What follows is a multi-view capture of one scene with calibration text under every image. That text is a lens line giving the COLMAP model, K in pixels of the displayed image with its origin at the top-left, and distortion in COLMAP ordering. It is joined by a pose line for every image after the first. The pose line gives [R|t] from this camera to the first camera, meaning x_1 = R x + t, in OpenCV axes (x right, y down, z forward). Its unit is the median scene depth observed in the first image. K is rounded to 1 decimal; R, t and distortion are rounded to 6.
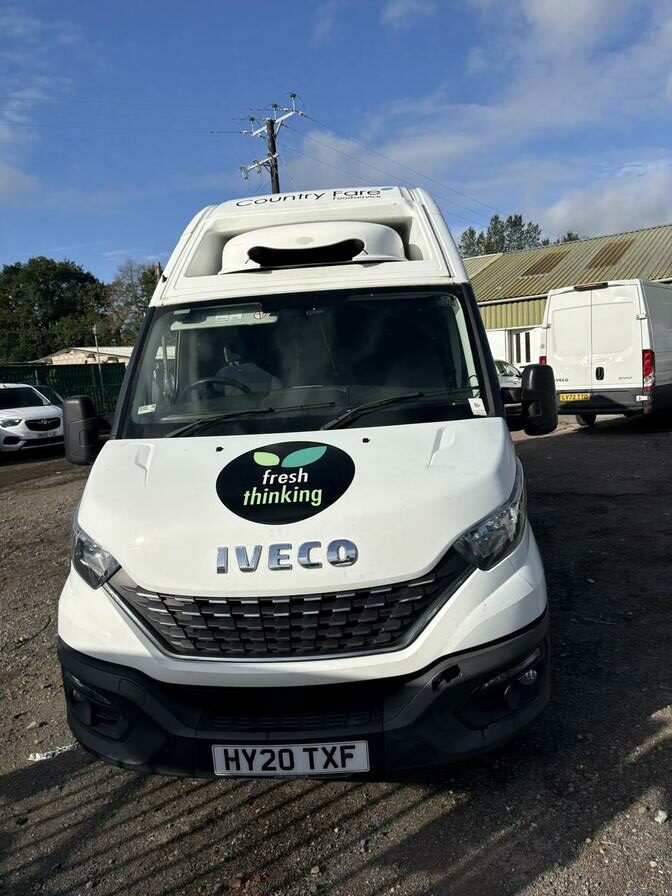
lens RADIAL K [[693.8, 0, 336.0], [0, 693.8, 441.7], [0, 0, 1]] dist [0.055488, -0.058783]
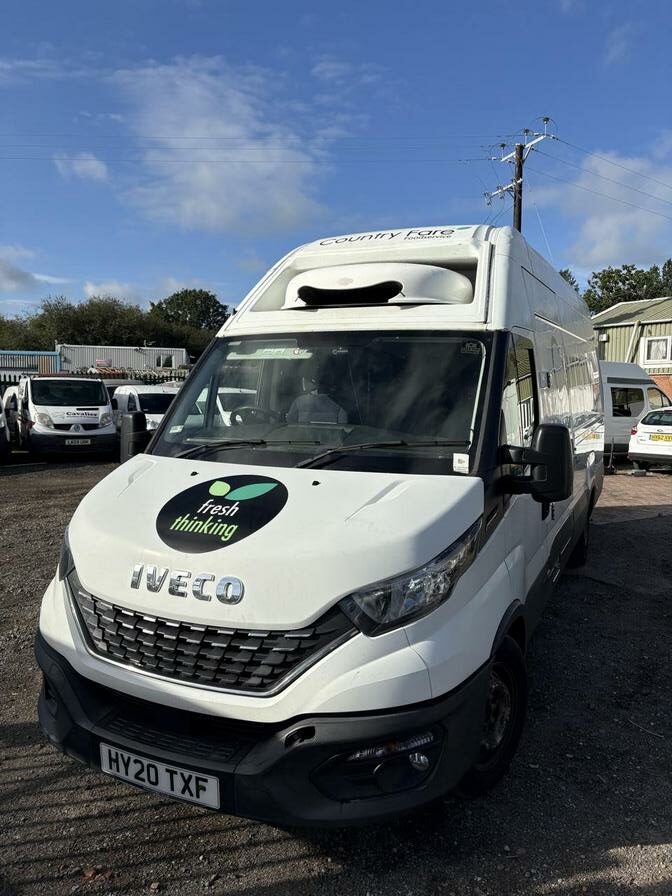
lens RADIAL K [[693.8, 0, 355.2], [0, 693.8, 435.0], [0, 0, 1]] dist [0.055488, -0.058783]
pose [[0.923273, 0.104935, -0.369535, 0.484933], [-0.117527, 0.993001, -0.011659, -0.070273], [0.365725, 0.054195, 0.929144, 0.085111]]
